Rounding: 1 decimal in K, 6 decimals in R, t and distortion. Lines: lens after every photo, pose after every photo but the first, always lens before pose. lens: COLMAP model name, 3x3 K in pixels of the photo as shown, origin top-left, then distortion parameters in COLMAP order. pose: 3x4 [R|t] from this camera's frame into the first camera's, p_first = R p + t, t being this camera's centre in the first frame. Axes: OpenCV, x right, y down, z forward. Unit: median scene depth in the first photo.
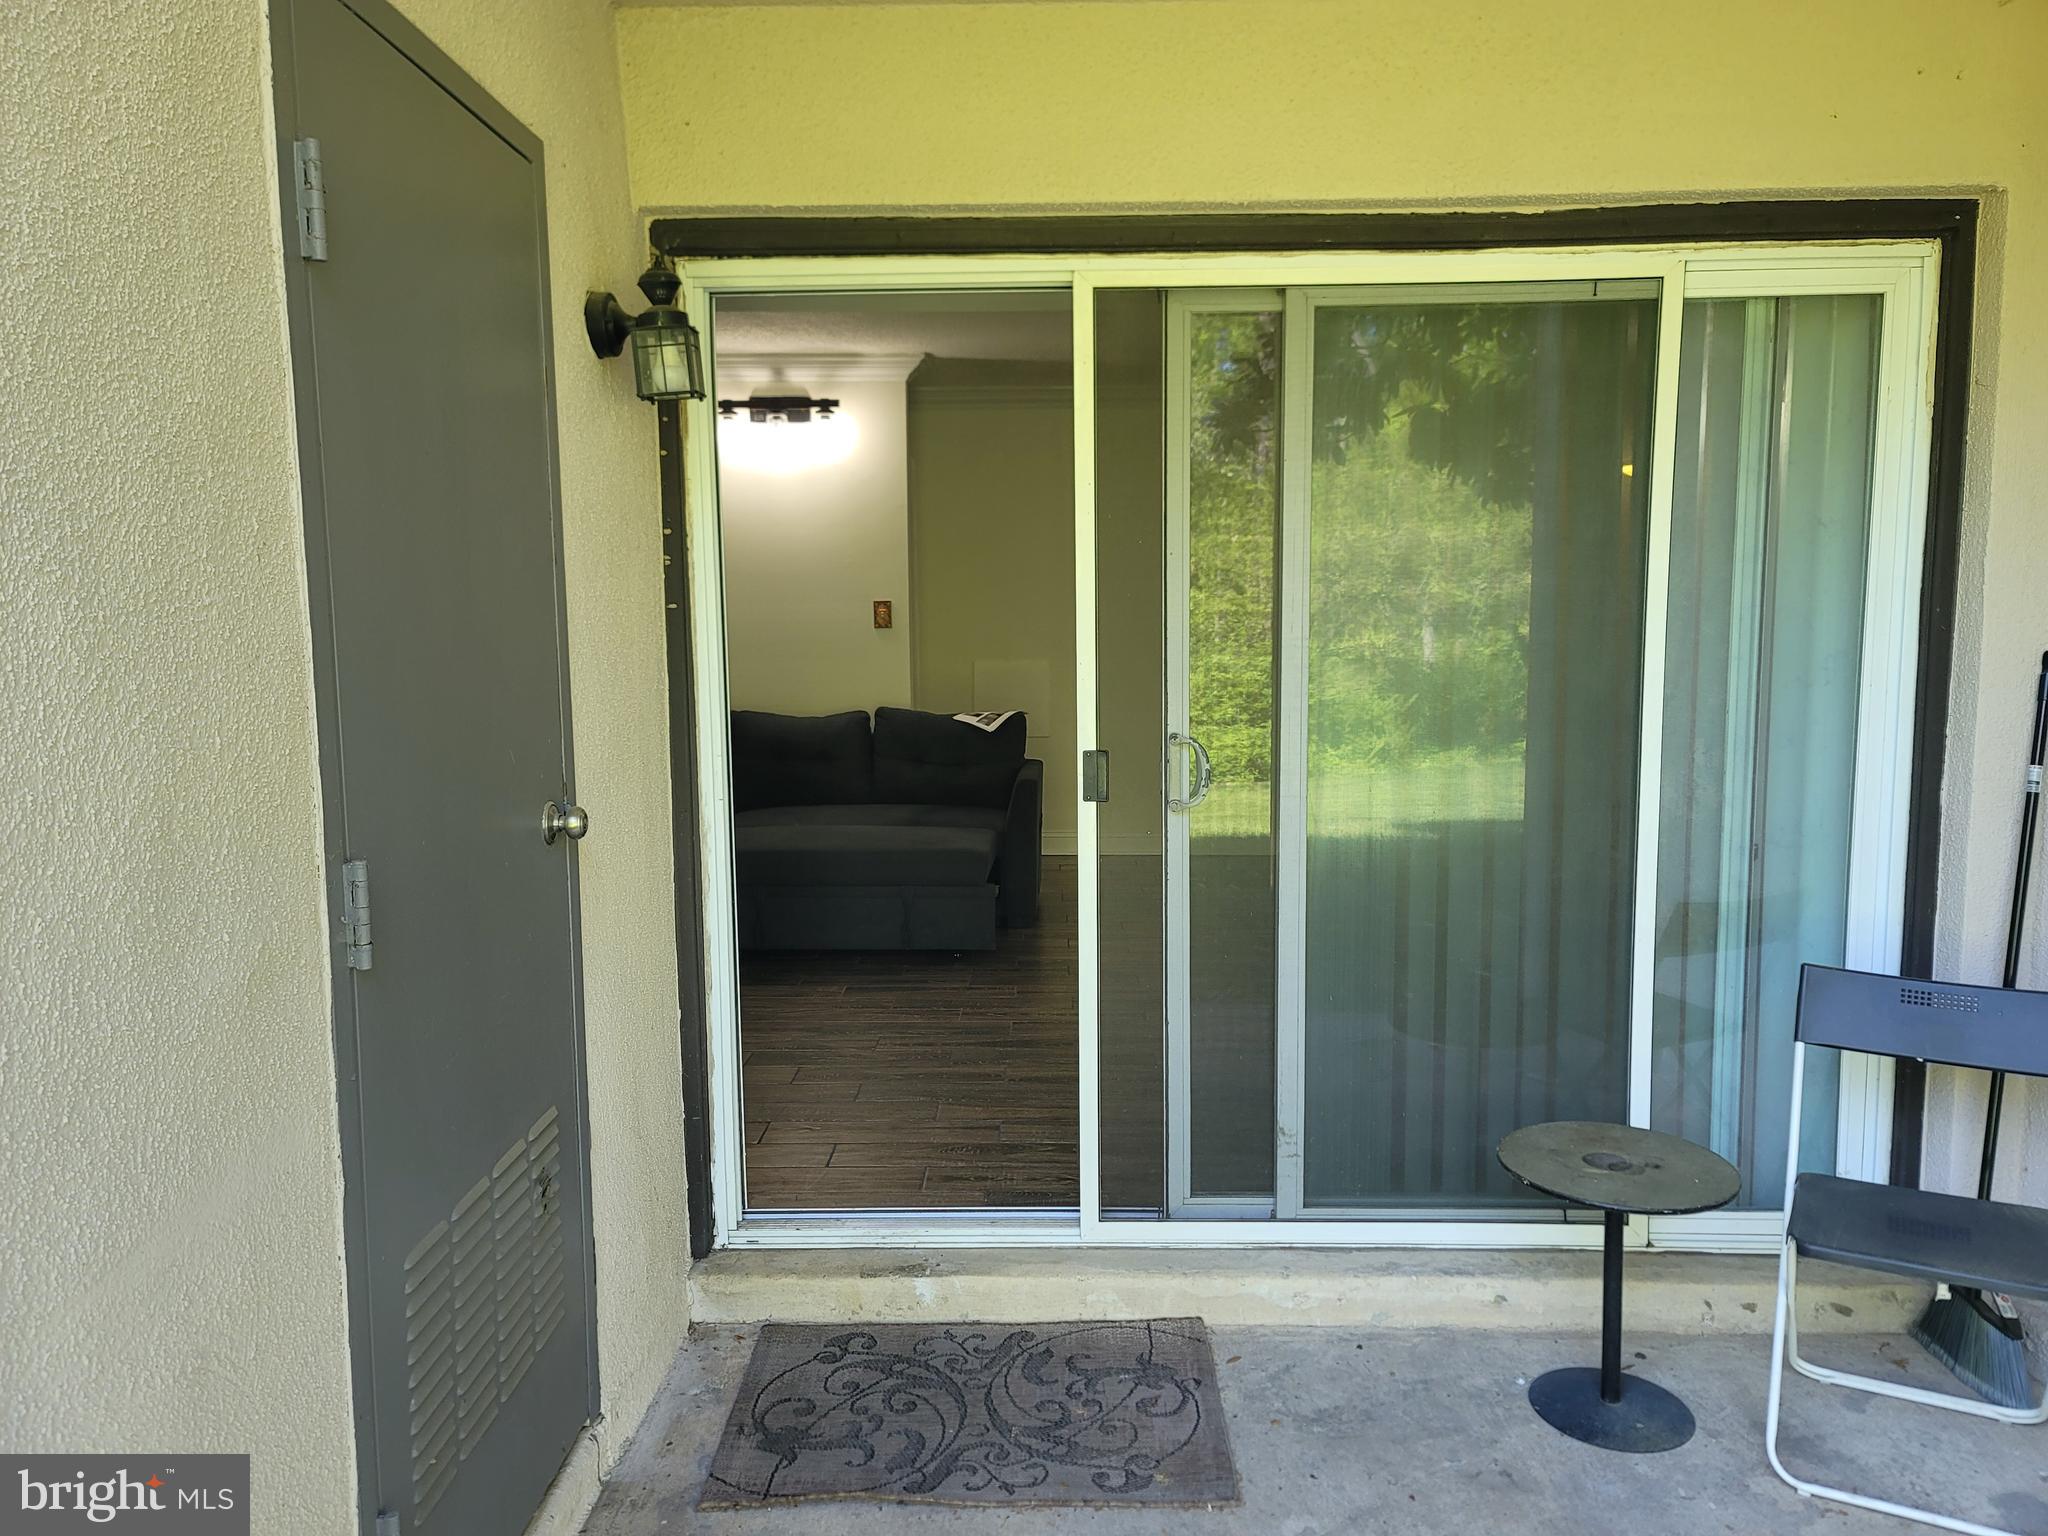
lens RADIAL K [[1499.3, 0, 1024.0], [0, 1499.3, 768.0], [0, 0, 1]] dist [0.099289, -0.078475]
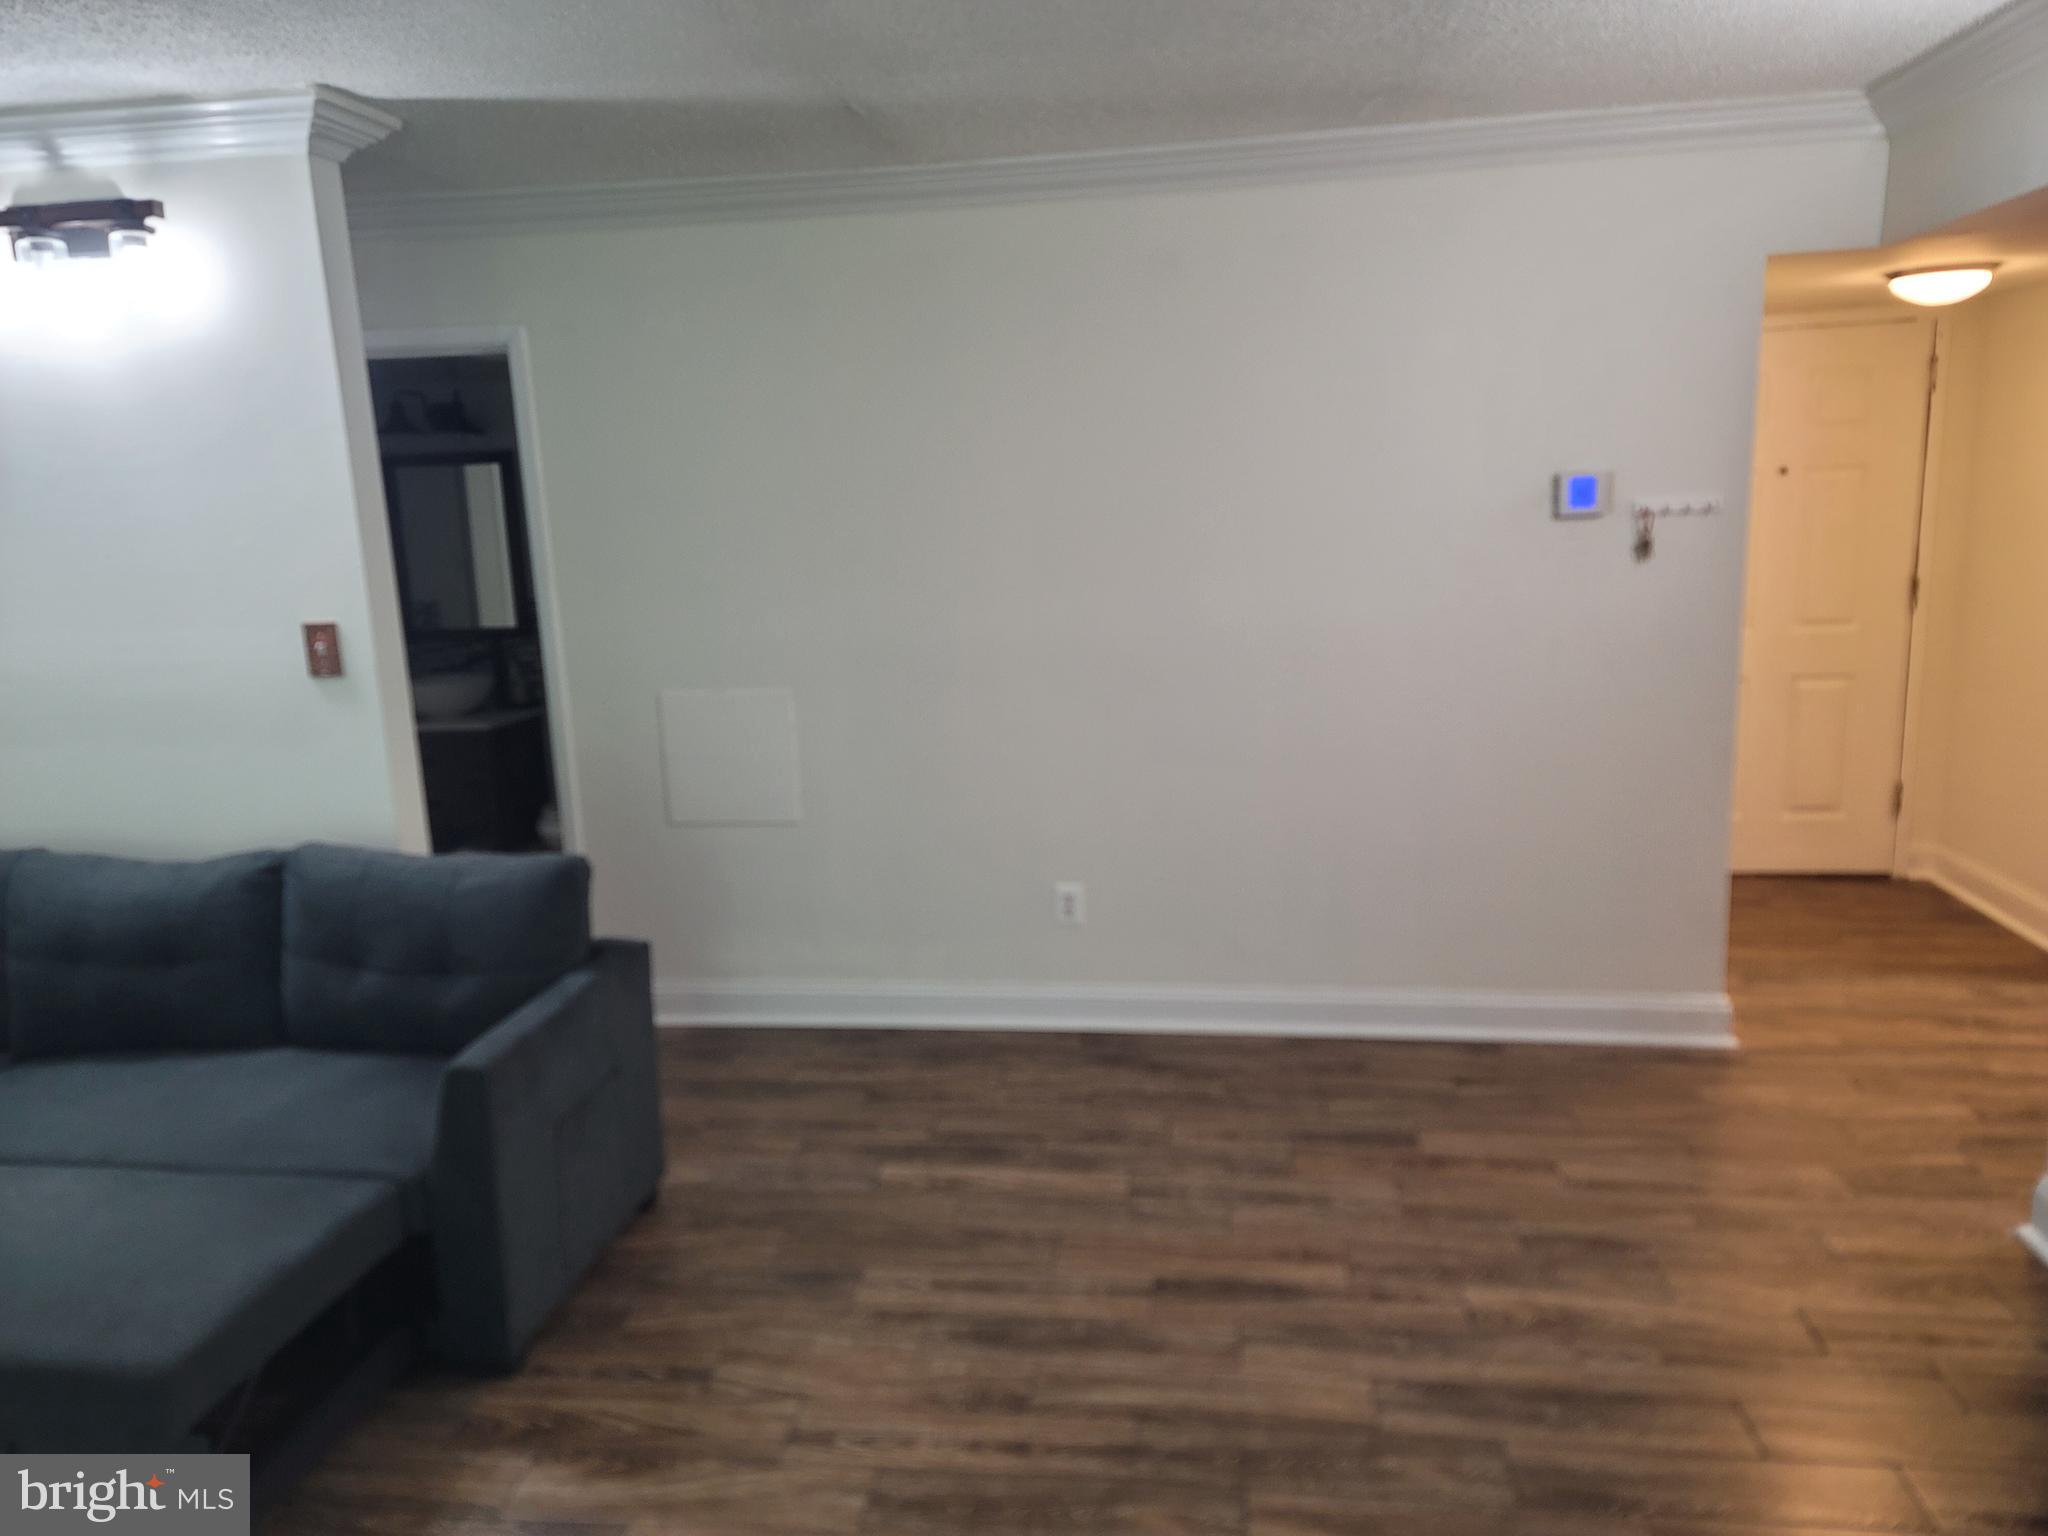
lens RADIAL K [[1499.3, 0, 1024.0], [0, 1499.3, 768.0], [0, 0, 1]] dist [0.099289, -0.078475]
pose [[0.990805, -0.004898, -0.135209, 0.202014], [0.017060, 0.995891, 0.088938, -0.107324], [0.134218, -0.090427, 0.986817, 0.548416]]
